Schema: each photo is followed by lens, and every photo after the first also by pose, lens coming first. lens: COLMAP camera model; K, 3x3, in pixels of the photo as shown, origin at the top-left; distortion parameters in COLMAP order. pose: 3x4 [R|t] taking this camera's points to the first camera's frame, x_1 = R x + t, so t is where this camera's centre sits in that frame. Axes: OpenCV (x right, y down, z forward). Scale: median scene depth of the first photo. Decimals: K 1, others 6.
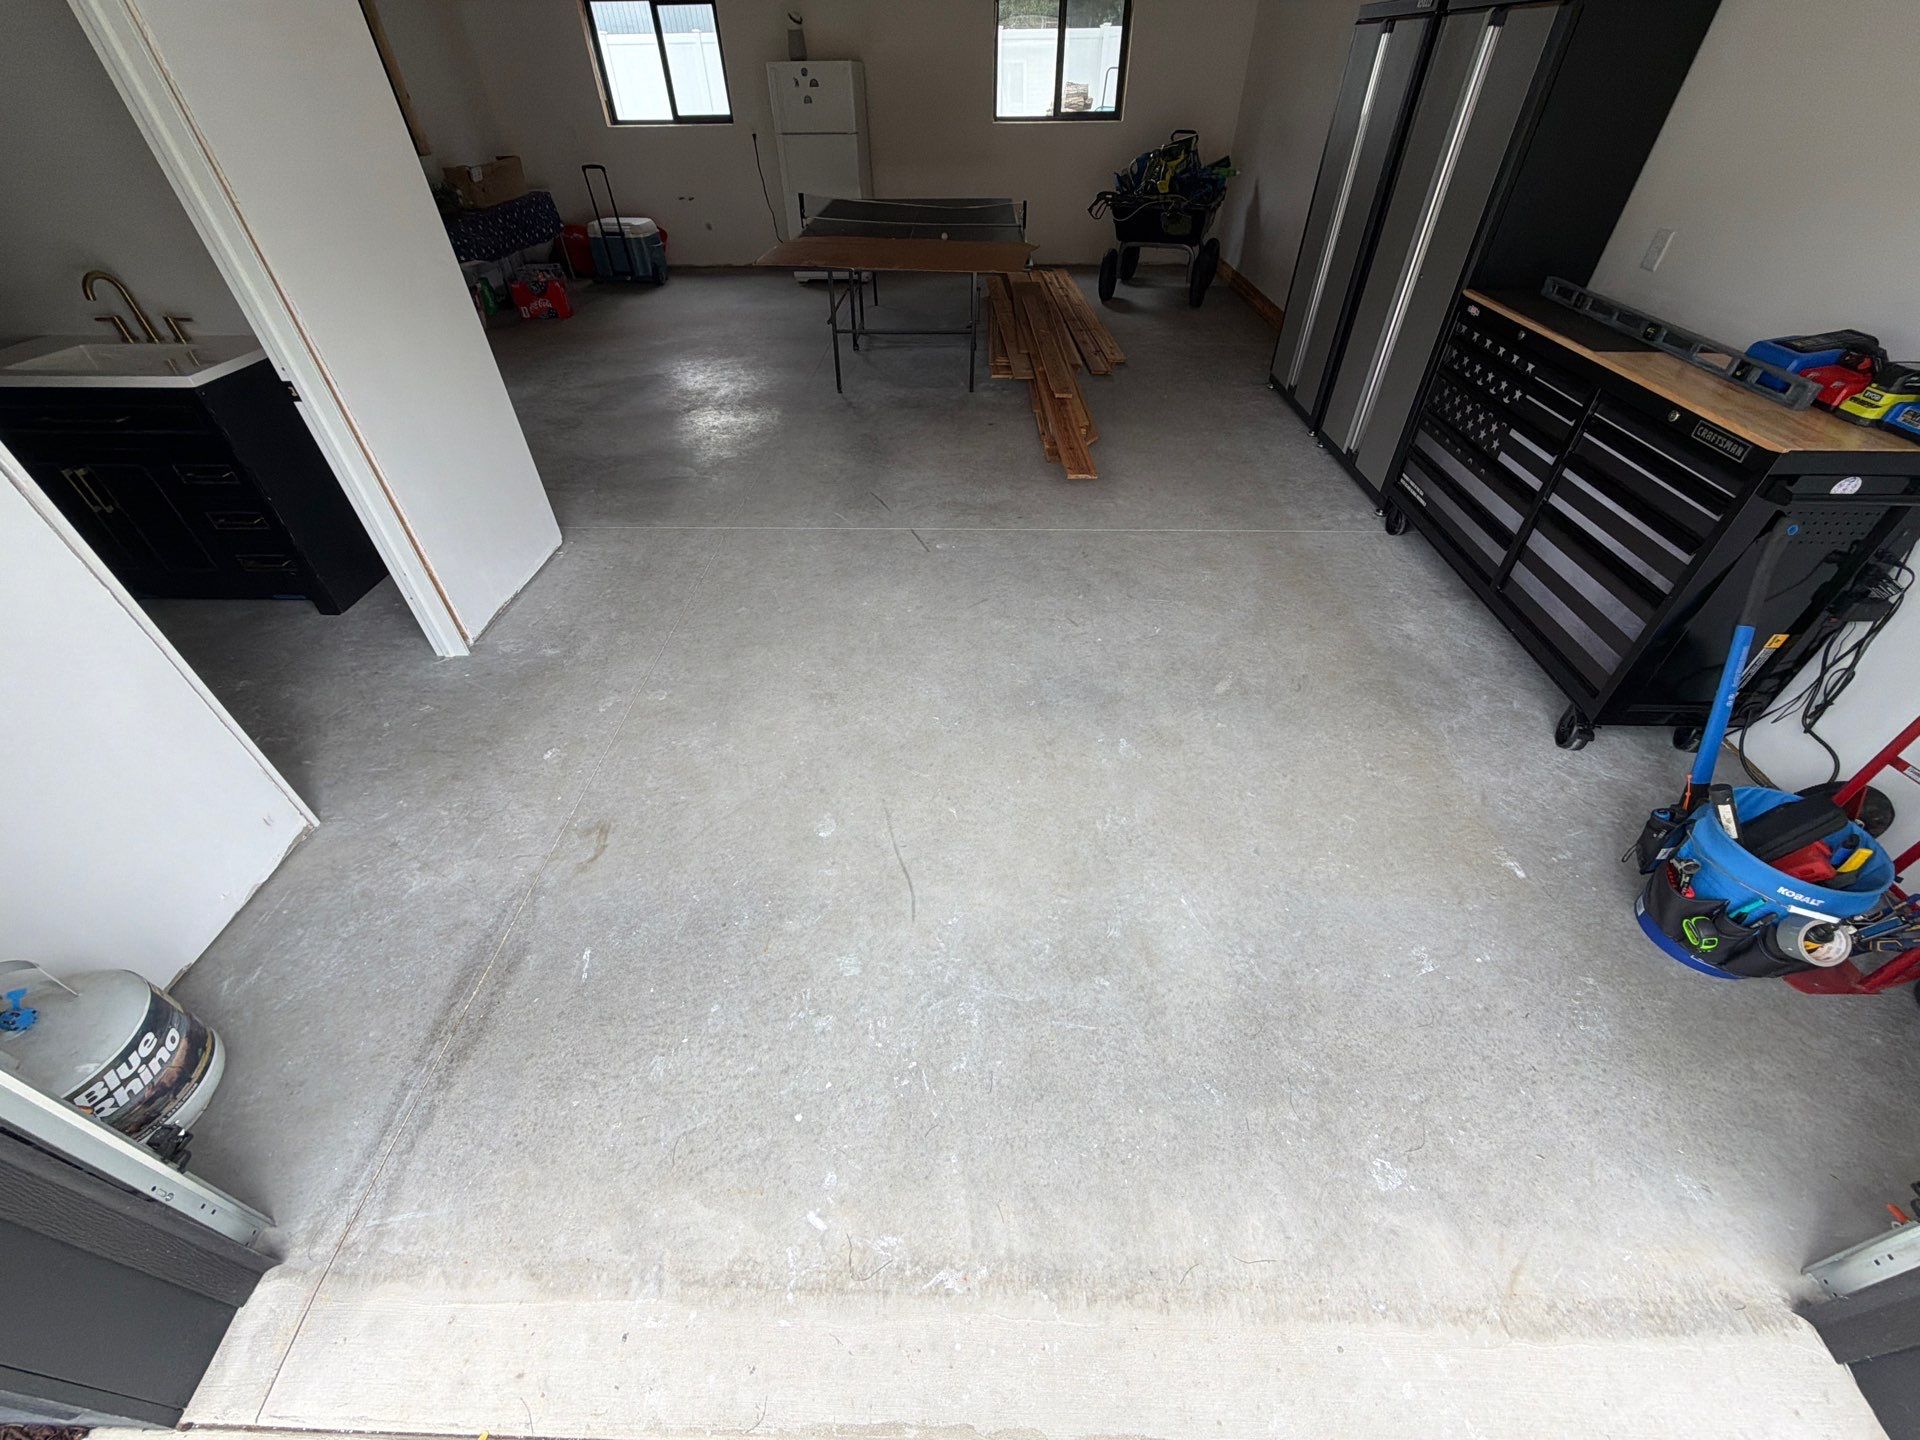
lens RADIAL K [[754.3, 0, 960.0], [0, 754.3, 720.0], [0, 0, 1]] dist [-0.001728, -0.000577]
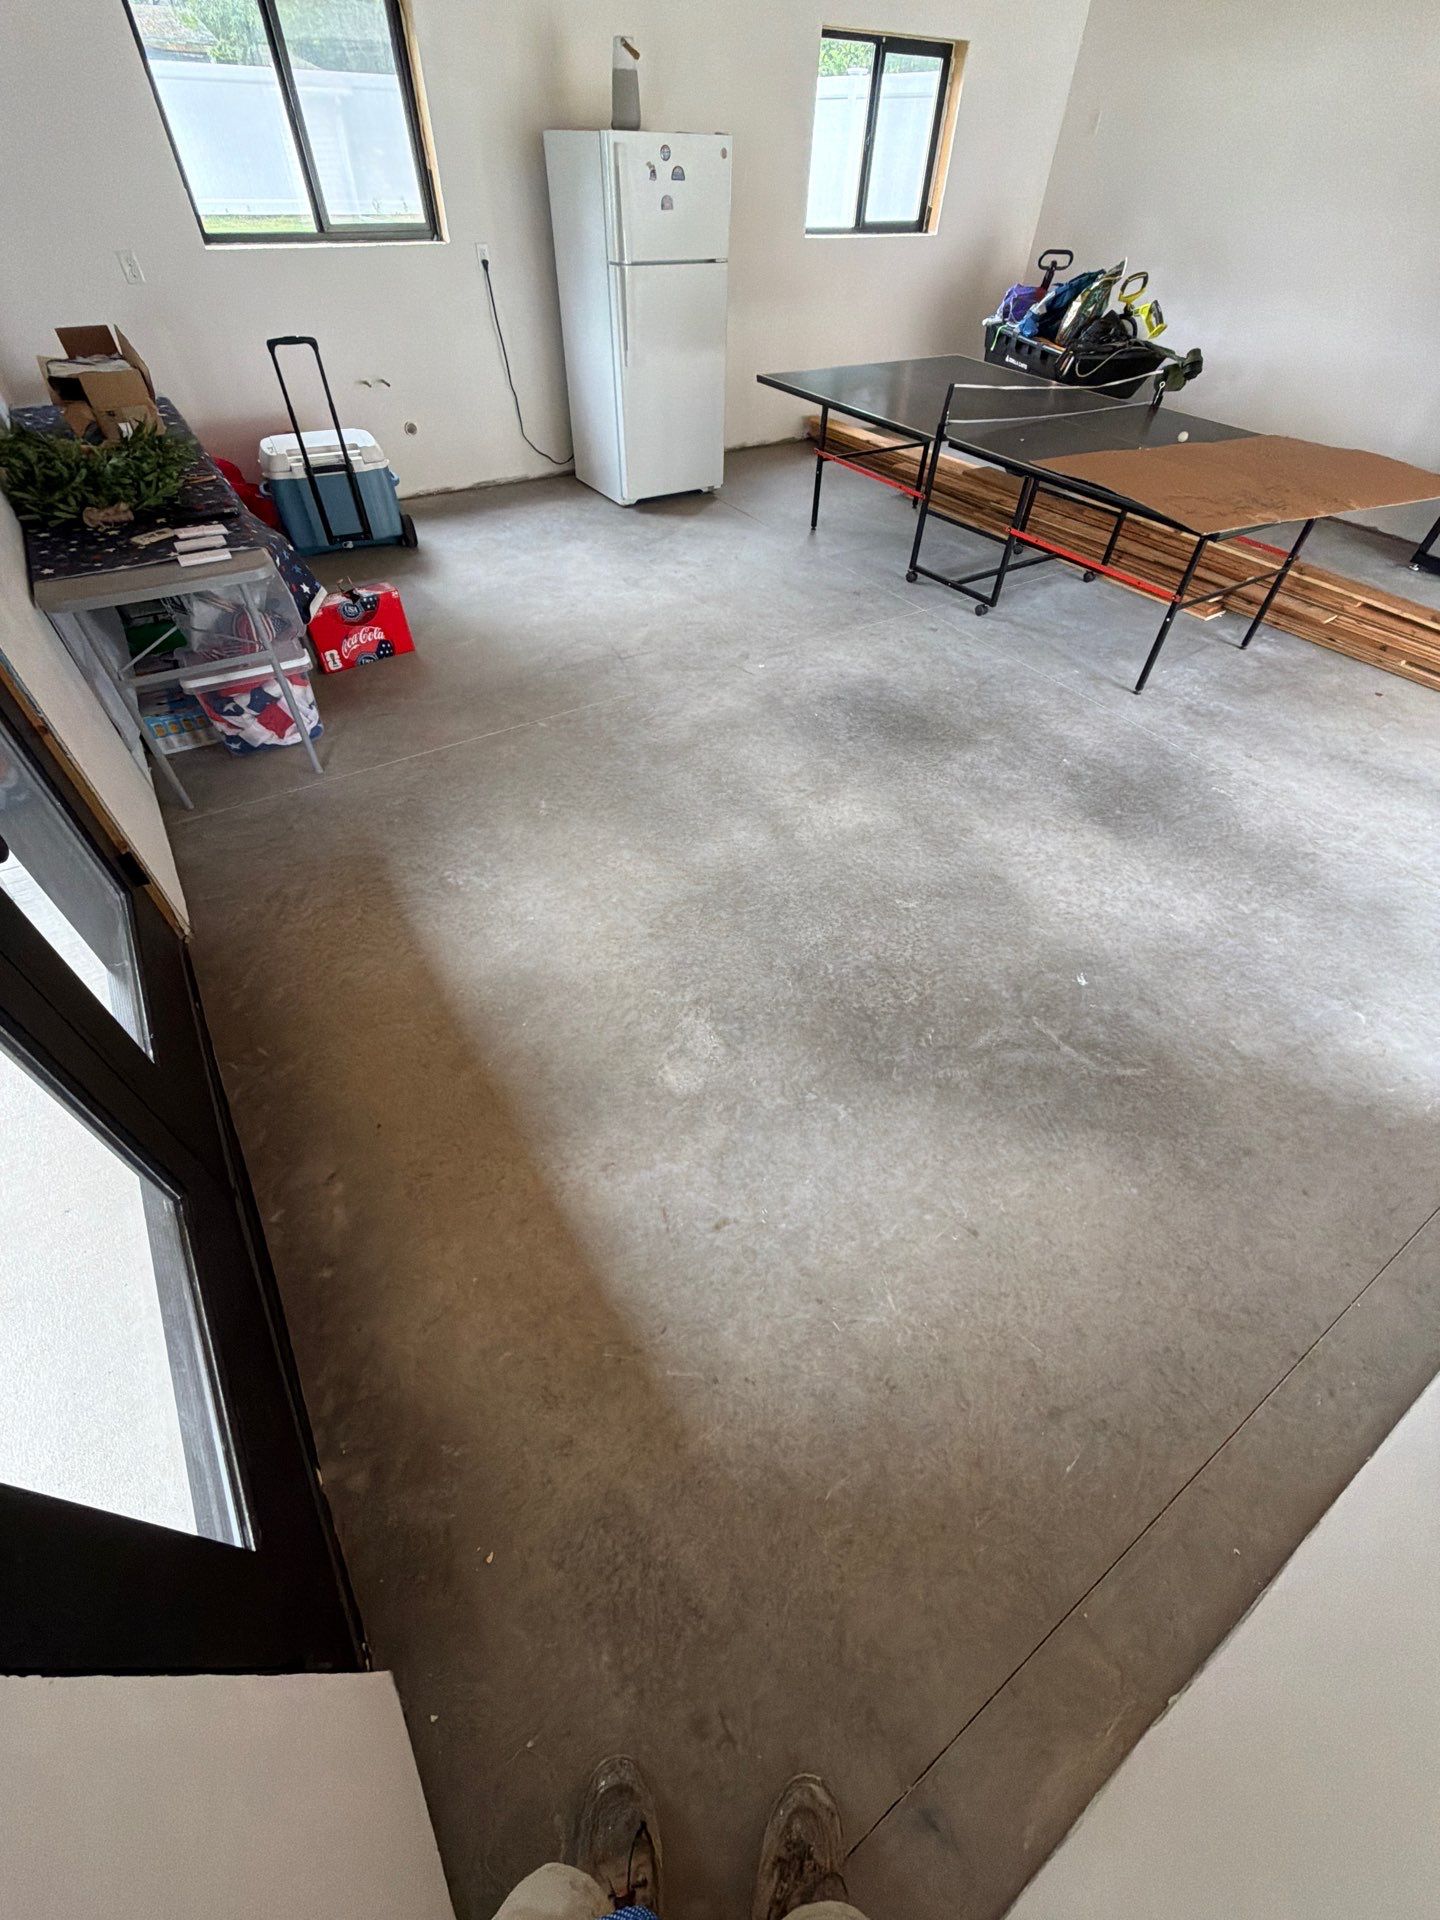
lens RADIAL K [[765.9, 0, 718.6], [0, 765.9, 956.8], [0, 0, 1]] dist [-0.000951, 0.000300]
pose [[0.823390, -0.392674, 0.409678, -0.813312], [0.345014, 0.919579, 0.187986, -0.454935], [-0.450548, -0.013441, 0.892651, 0.524567]]
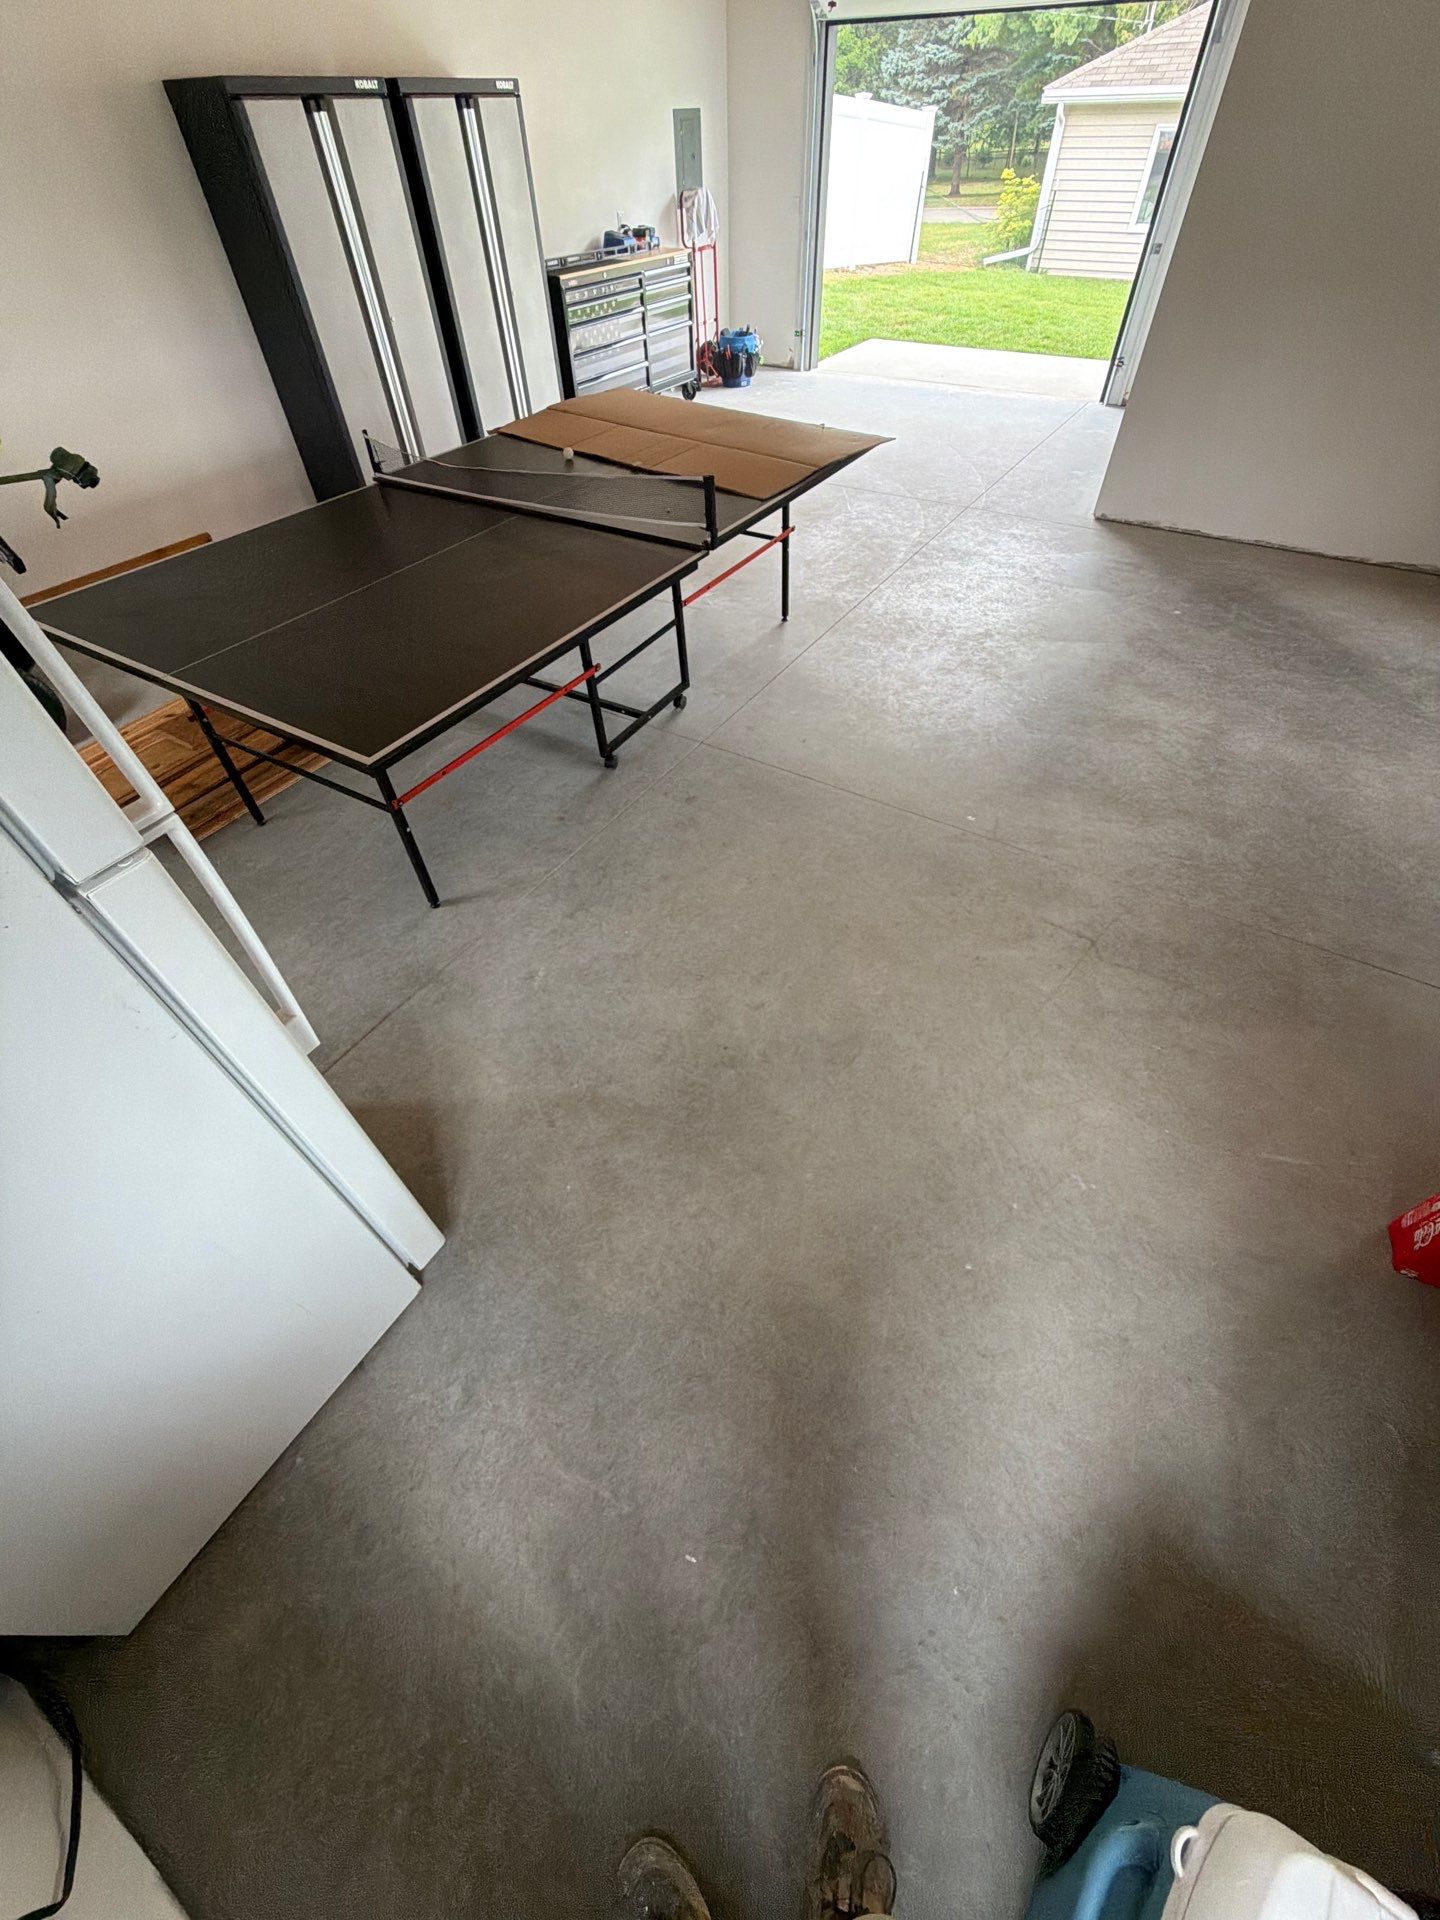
lens RADIAL K [[773.7, 0, 720.0], [0, 773.7, 960.0], [0, 0, 1]] dist [-0.003023, 0.000242]
pose [[-0.862969, -0.353527, 0.360975, -0.478844], [0.353915, 0.086930, 0.931229, -1.093142], [-0.360594, 0.931376, 0.050100, 1.242336]]
